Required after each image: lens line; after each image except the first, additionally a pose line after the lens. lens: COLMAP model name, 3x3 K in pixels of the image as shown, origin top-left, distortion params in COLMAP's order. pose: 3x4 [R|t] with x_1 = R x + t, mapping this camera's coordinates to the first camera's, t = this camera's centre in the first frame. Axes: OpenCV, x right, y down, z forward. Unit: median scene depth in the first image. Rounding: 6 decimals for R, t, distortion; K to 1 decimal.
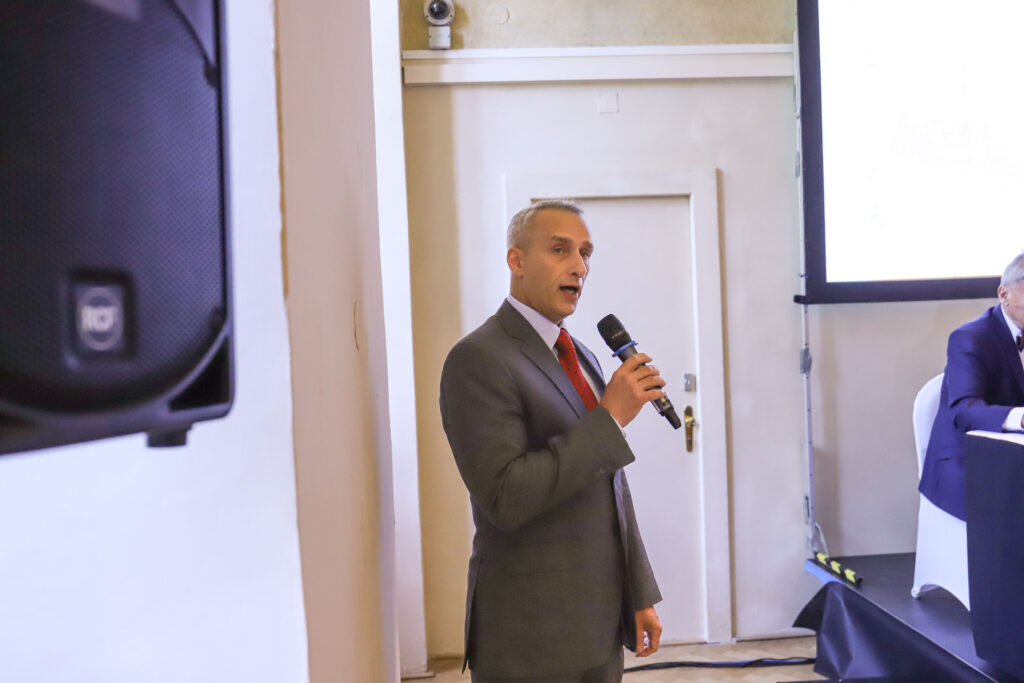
lens RADIAL K [[927.1, 0, 512.0], [0, 927.1, 341.5], [0, 0, 1]] dist [-0.006058, 0.001302]
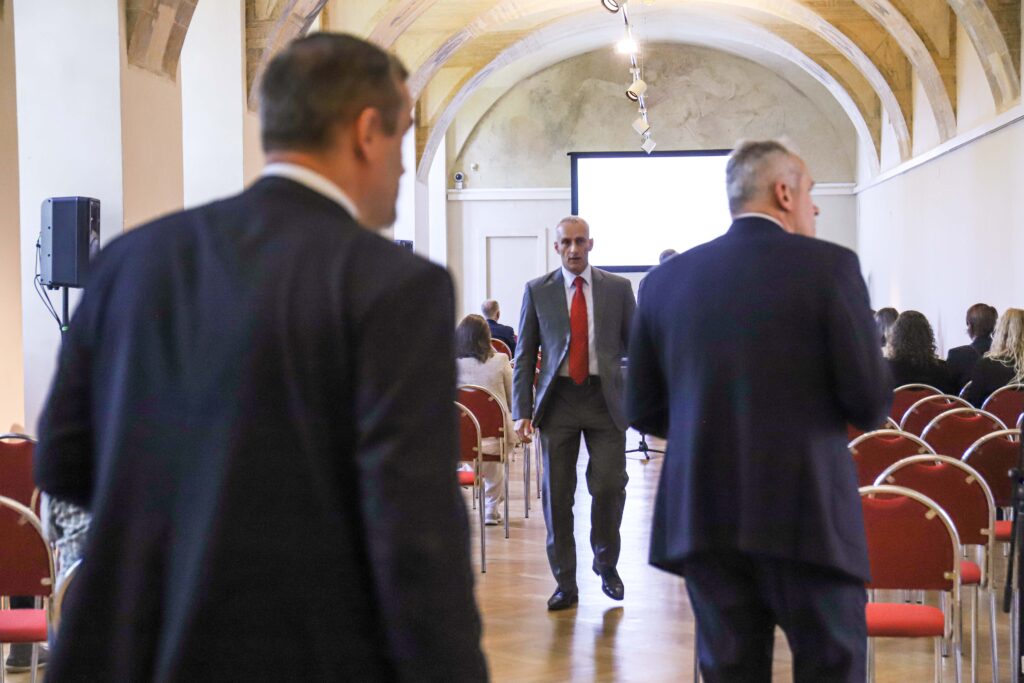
lens RADIAL K [[1917.1, 0, 512.0], [0, 1917.1, 341.5], [0, 0, 1]] dist [0.143011, -0.034564]
pose [[0.991482, 0.029667, -0.126824, 0.937825], [-0.027080, 0.999390, 0.022071, 0.055012], [0.127401, -0.018449, 0.991680, -5.421868]]
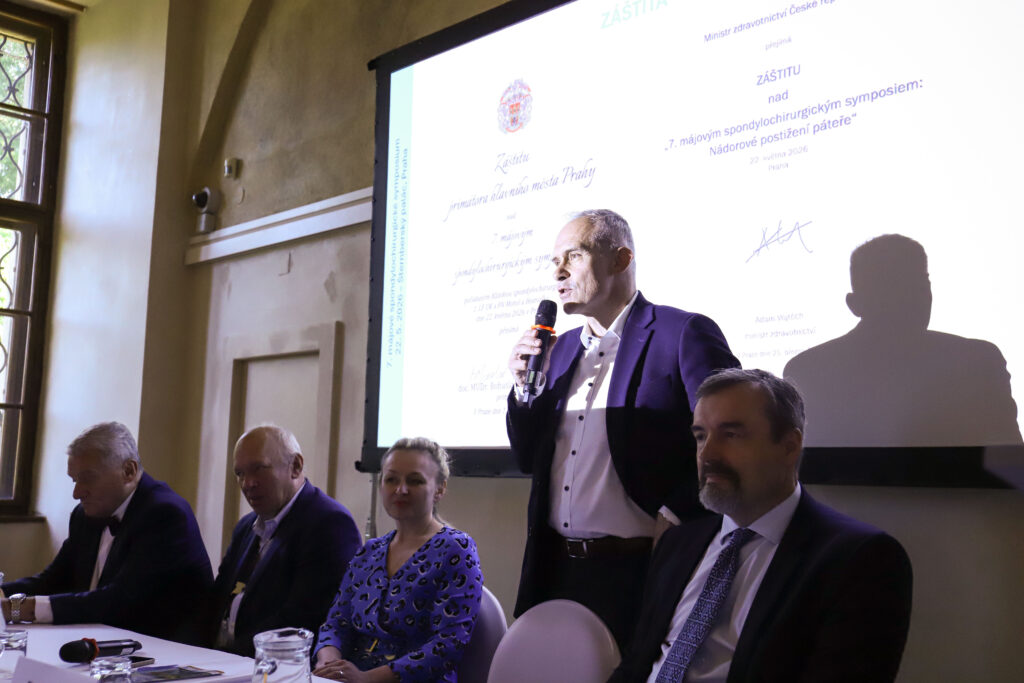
lens RADIAL K [[1109.0, 0, 512.0], [0, 1109.0, 341.5], [0, 0, 1]] dist [-0.000034, 0.035686]
pose [[0.648729, -0.039548, -0.759991, 1.198018], [-0.052892, 0.993891, -0.096868, -0.067478], [0.759179, 0.103039, 0.642674, 0.413860]]
